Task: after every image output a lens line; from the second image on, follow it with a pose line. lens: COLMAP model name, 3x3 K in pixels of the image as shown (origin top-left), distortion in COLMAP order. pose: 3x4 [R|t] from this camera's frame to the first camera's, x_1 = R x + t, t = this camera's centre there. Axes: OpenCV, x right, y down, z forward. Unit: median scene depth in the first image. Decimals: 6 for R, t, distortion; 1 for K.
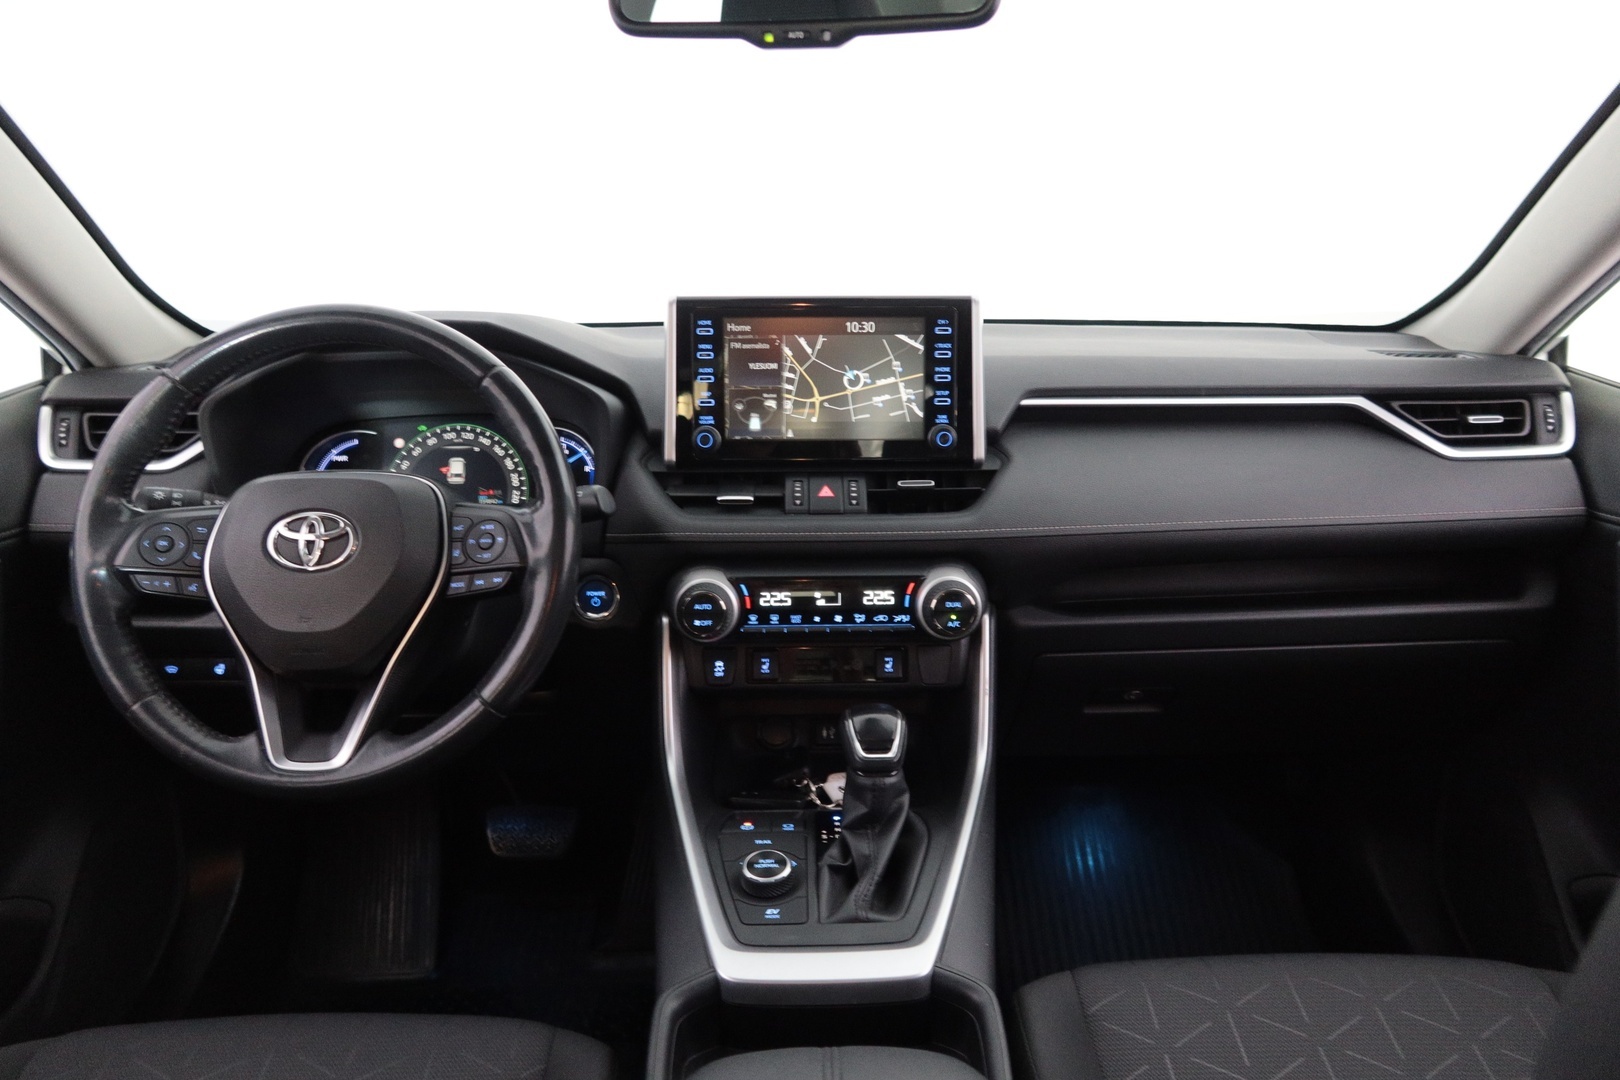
lens RADIAL K [[1142.1, 0, 810.0], [0, 1142.1, 540.0], [0, 0, 1]] dist [-0.003176, -0.001934]
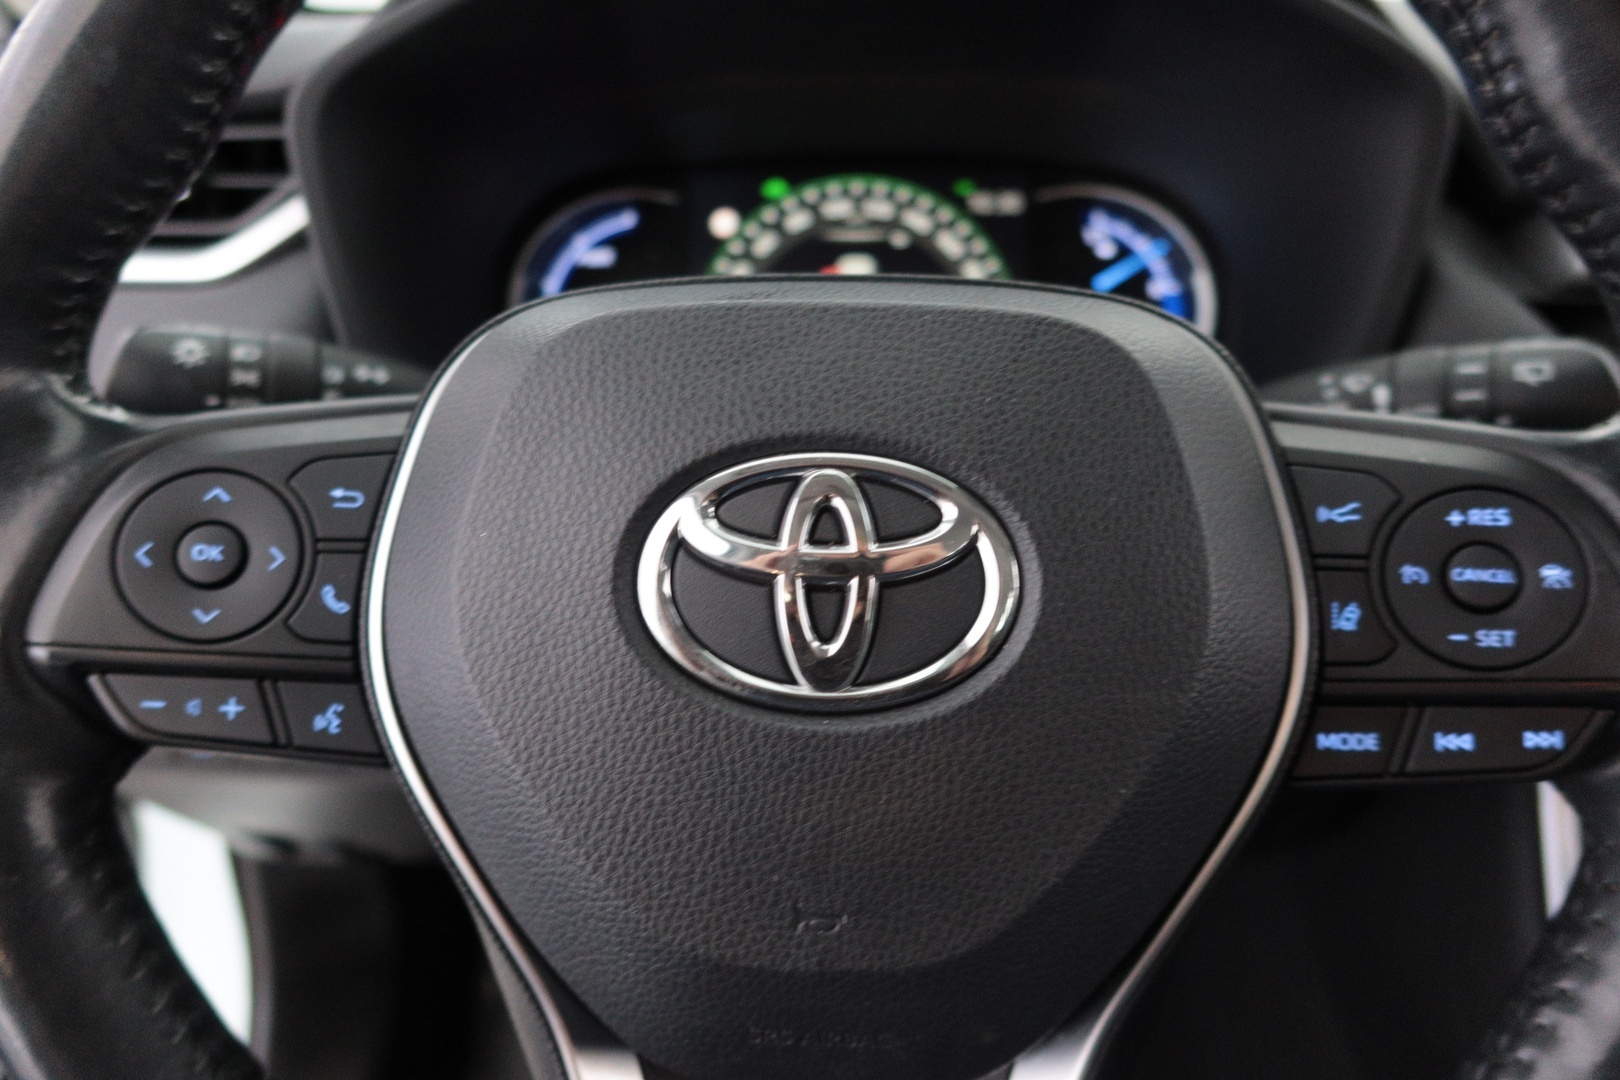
lens RADIAL K [[1142.1, 0, 810.0], [0, 1142.1, 540.0], [0, 0, 1]] dist [-0.003176, -0.001934]
pose [[0.998829, 0.022828, -0.042659, -0.305978], [-0.016244, 0.988740, 0.148757, -0.030136], [0.045575, -0.147890, 0.987953, 0.547780]]
